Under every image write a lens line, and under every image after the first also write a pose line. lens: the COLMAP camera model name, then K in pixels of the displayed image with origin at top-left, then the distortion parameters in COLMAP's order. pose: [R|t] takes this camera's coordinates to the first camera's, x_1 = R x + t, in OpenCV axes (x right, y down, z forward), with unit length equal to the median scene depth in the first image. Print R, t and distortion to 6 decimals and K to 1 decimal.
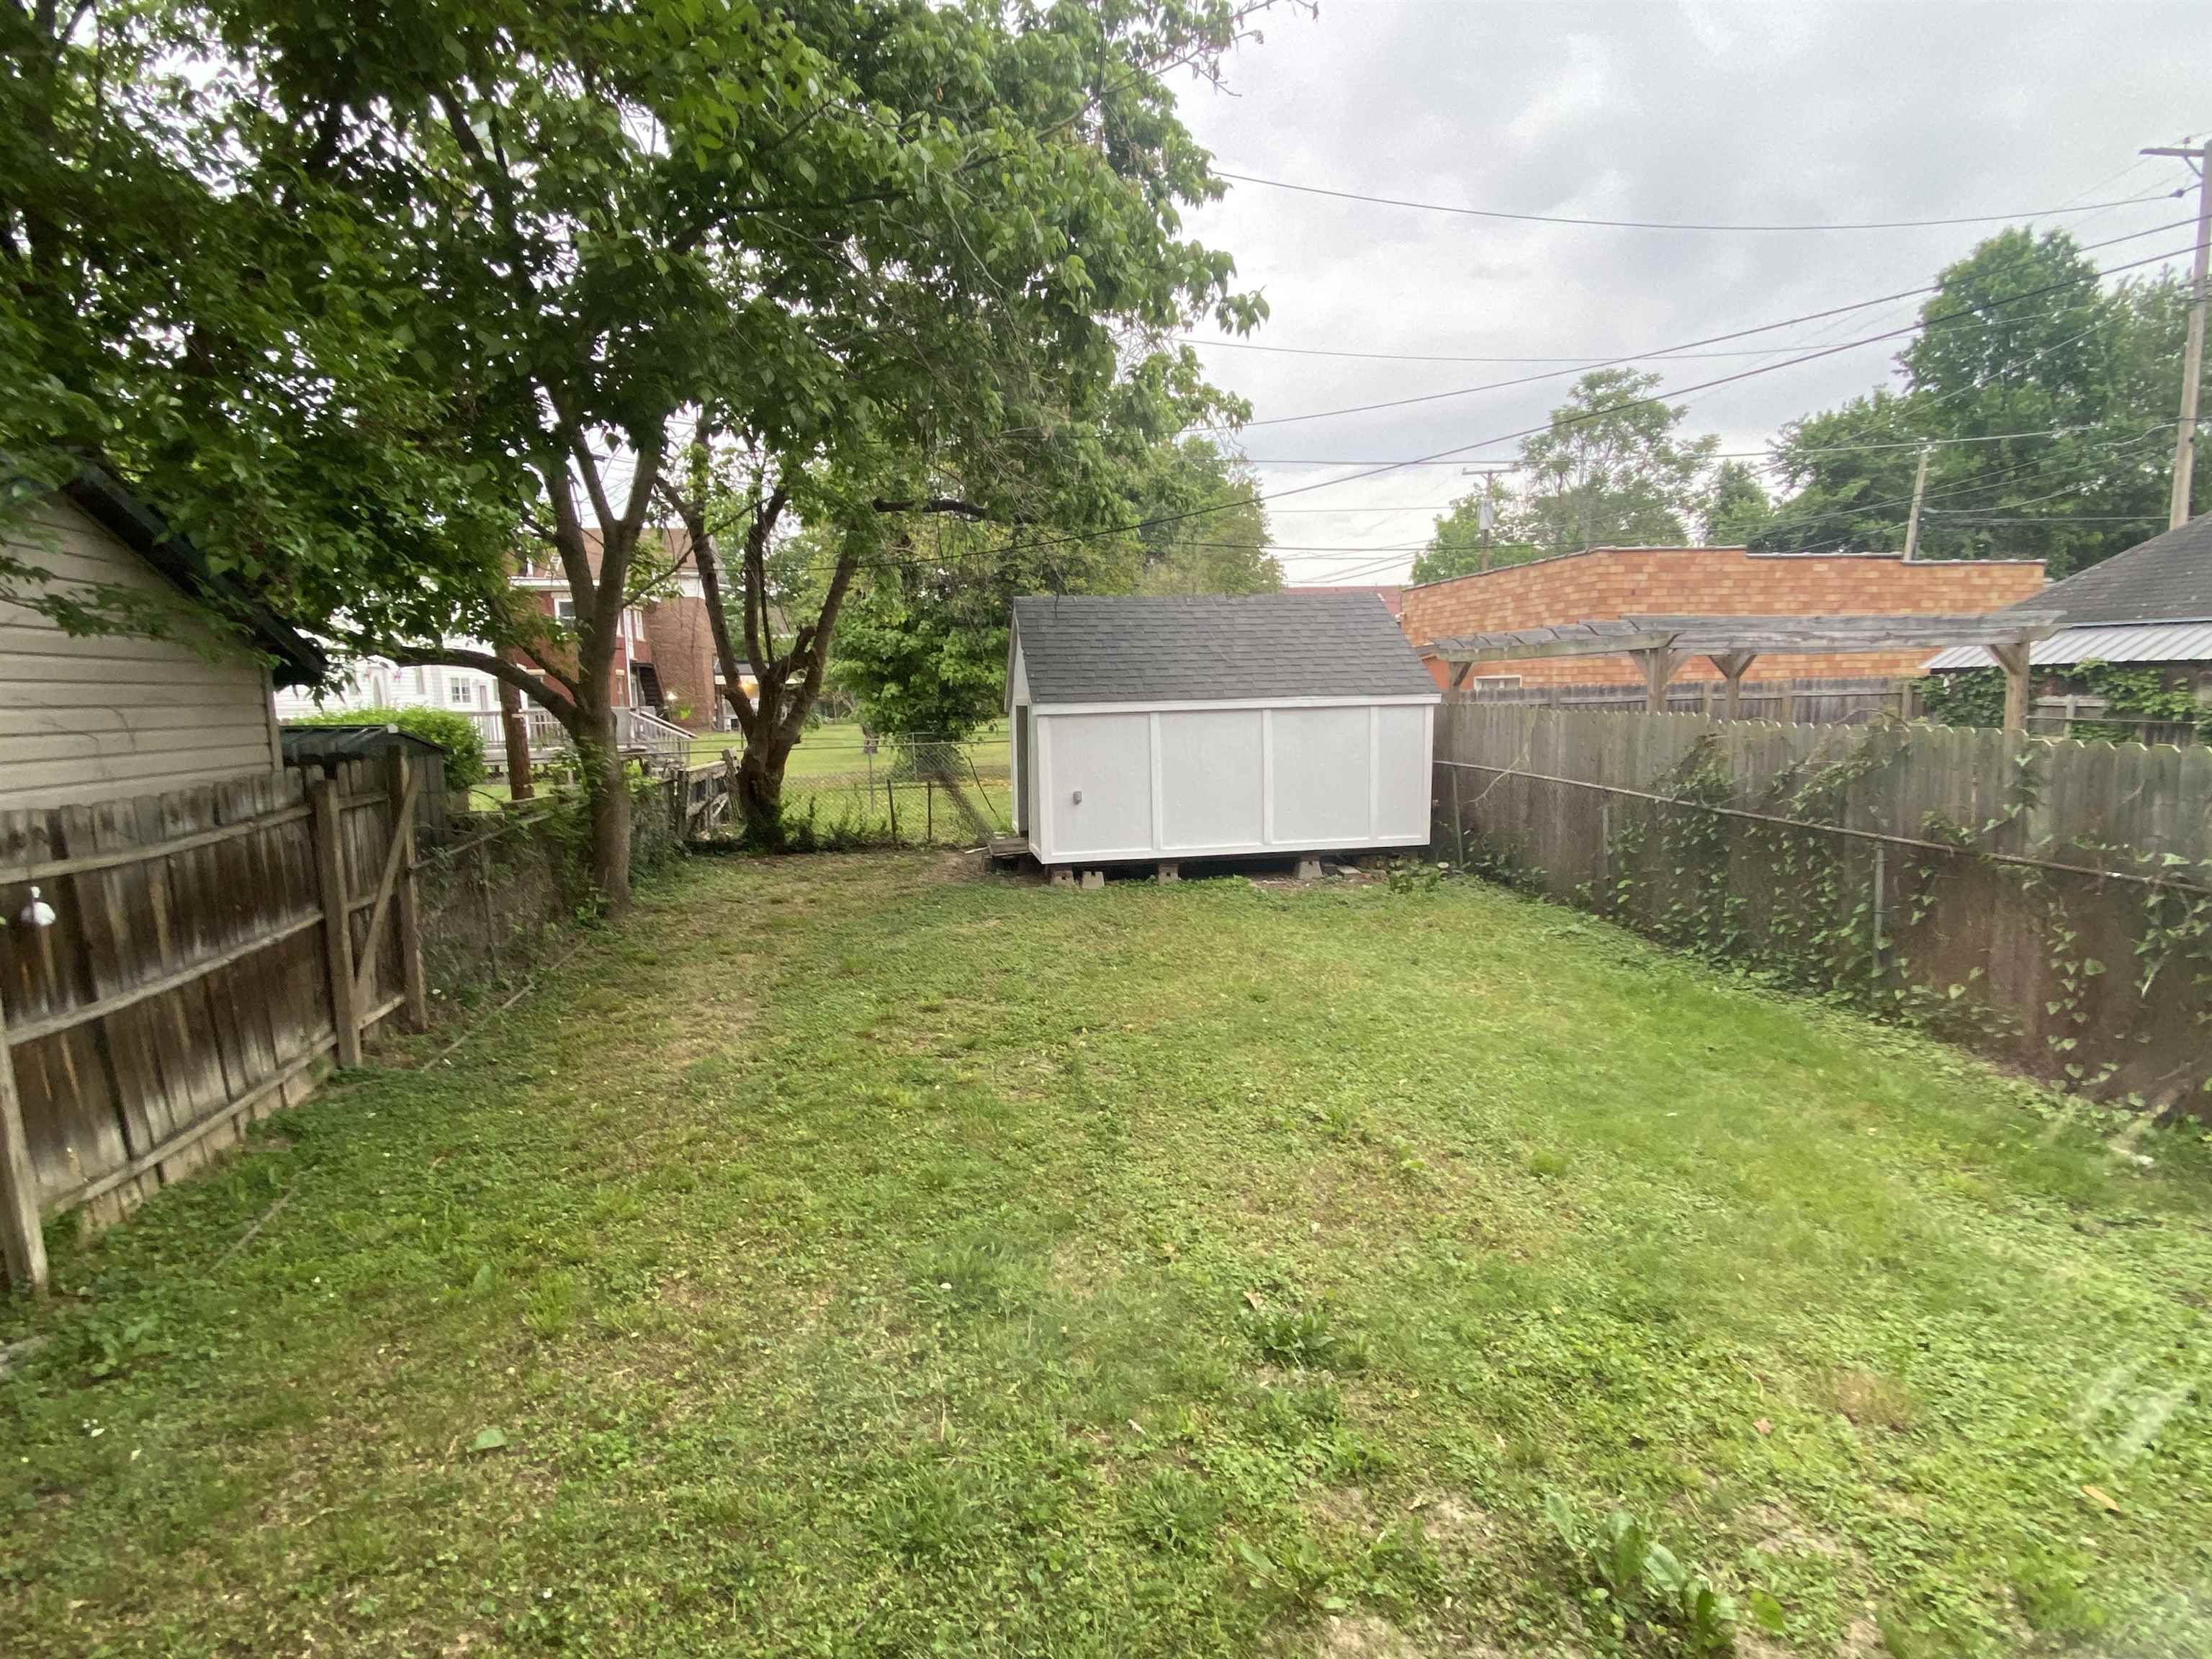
lens RADIAL K [[1047.8, 0, 1101.2], [0, 1047.8, 838.8], [0, 0, 1]] dist [0.003077, -0.000330]
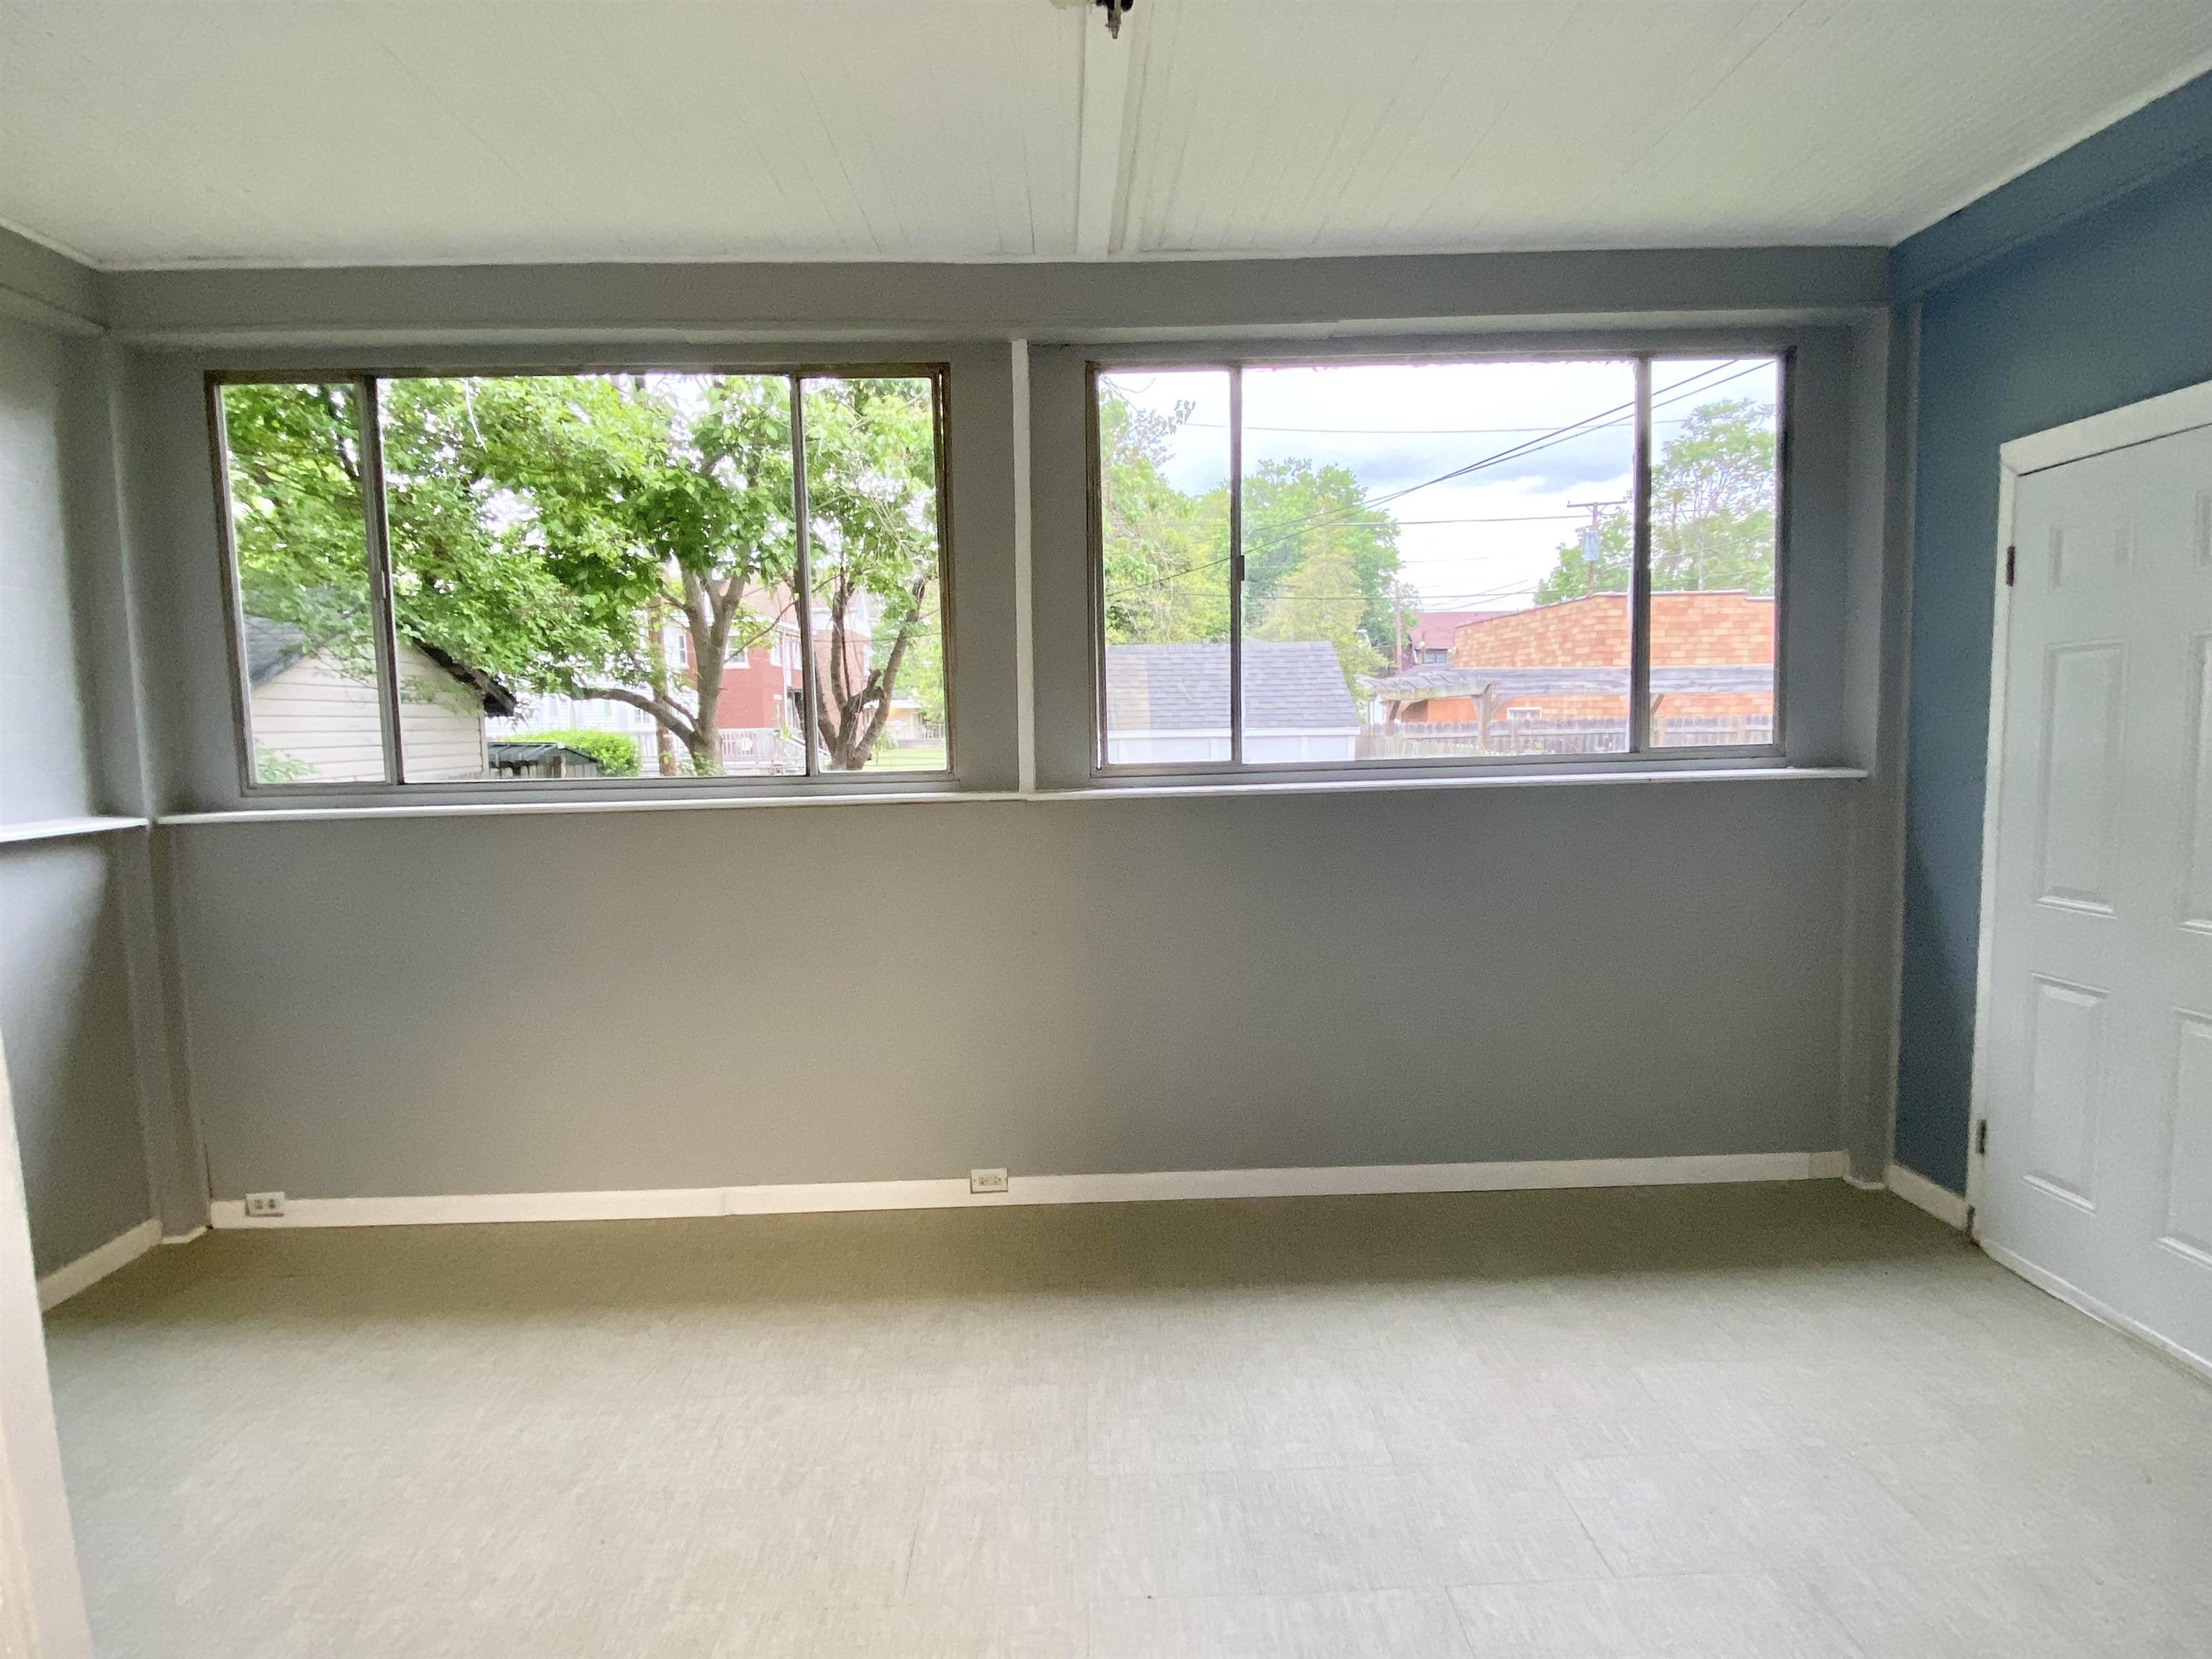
lens RADIAL K [[1047.8, 0, 1100.6], [0, 1047.8, 816.8], [0, 0, 1]] dist [0.003077, -0.000330]
pose [[0.989513, 0.021308, -0.142861, 0.159270], [-0.027335, 0.998811, -0.040362, 0.018850], [0.141832, 0.043844, 0.988919, -0.189987]]
